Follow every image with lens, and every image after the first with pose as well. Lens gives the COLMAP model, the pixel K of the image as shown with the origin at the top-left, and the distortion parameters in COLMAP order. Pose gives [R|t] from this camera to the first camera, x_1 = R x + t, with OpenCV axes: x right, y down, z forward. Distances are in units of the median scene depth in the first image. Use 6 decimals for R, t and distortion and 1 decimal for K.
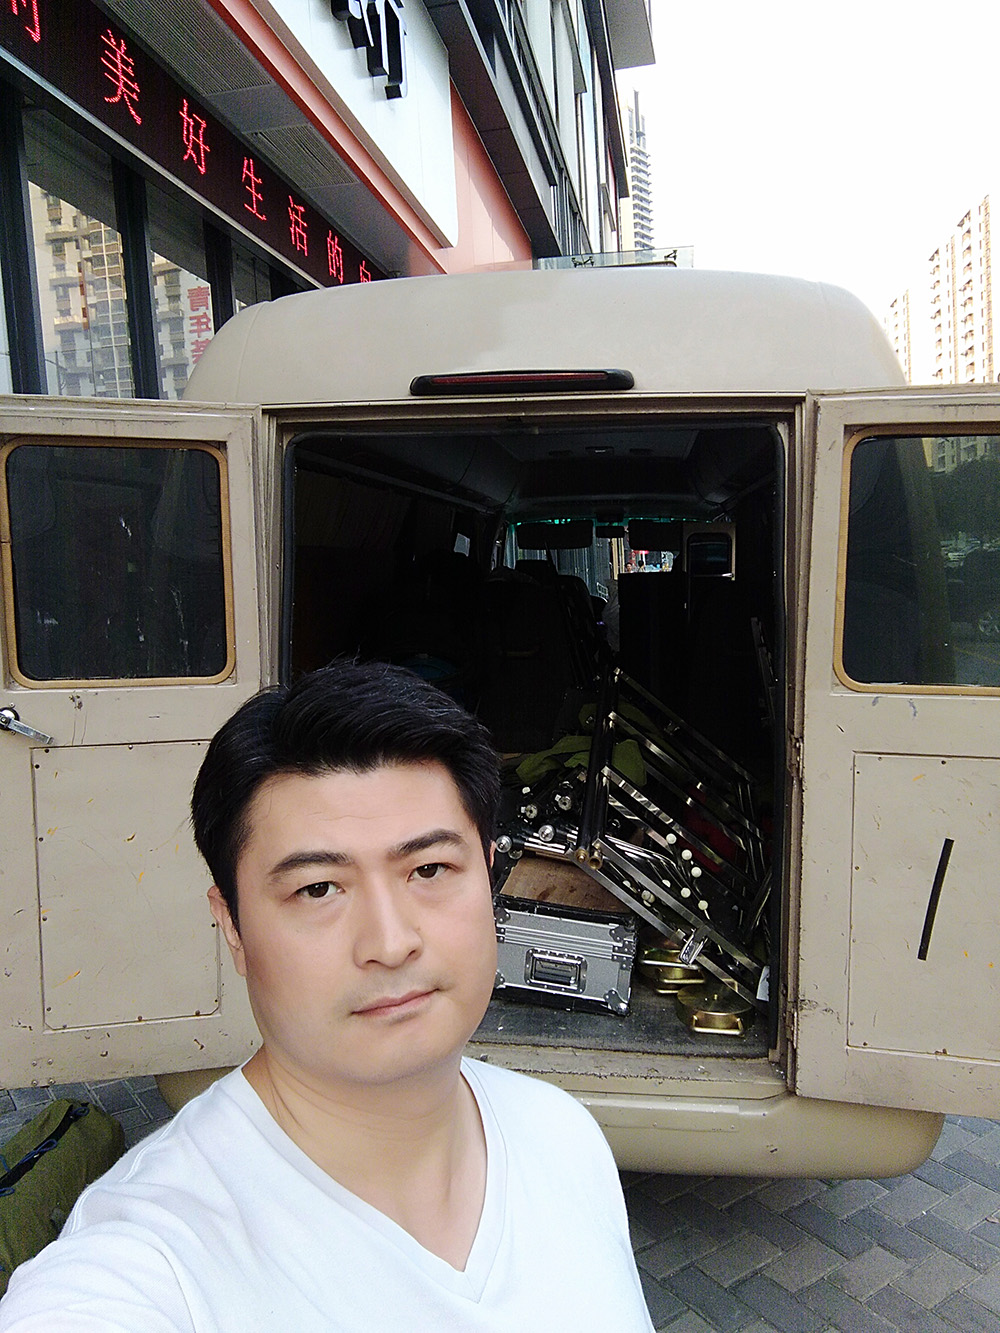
lens RADIAL K [[1042.2, 0, 505.2], [0, 1042.2, 661.4], [0, 0, 1]] dist [0.122016, -0.182656]
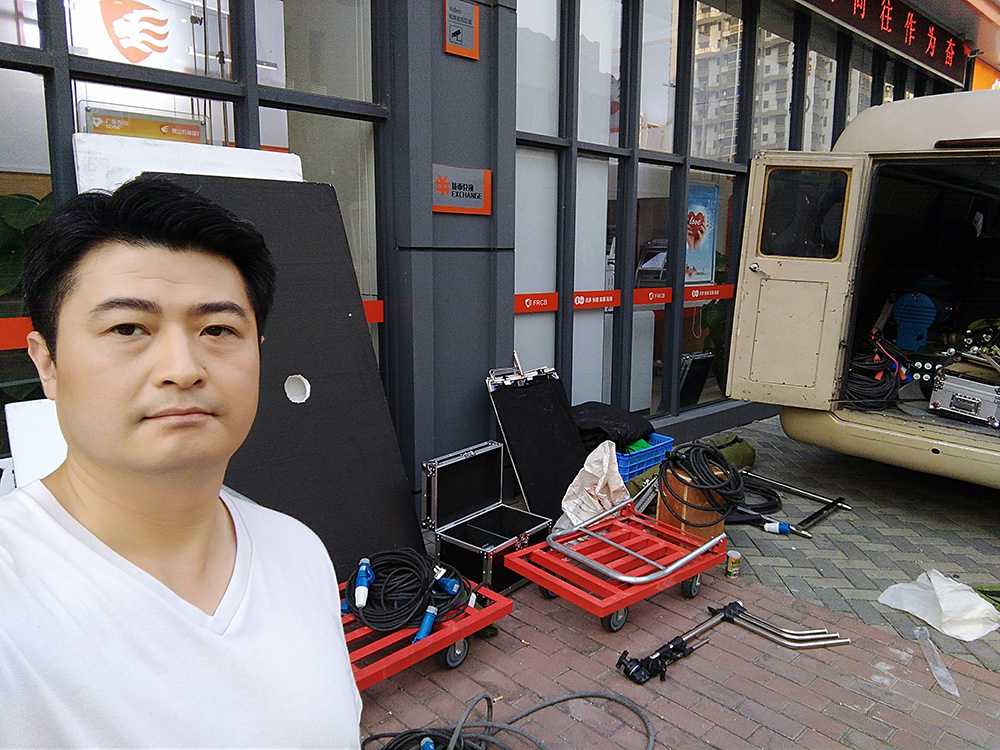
lens RADIAL K [[781.9, 0, 500.0], [0, 781.9, 375.0], [0, 0, 1]] dist [0.122016, -0.182656]
pose [[0.818700, 0.155597, -0.552738, 0.167701], [-0.109882, 0.987251, 0.115160, 0.144095], [0.563610, -0.033546, 0.825360, -0.982863]]
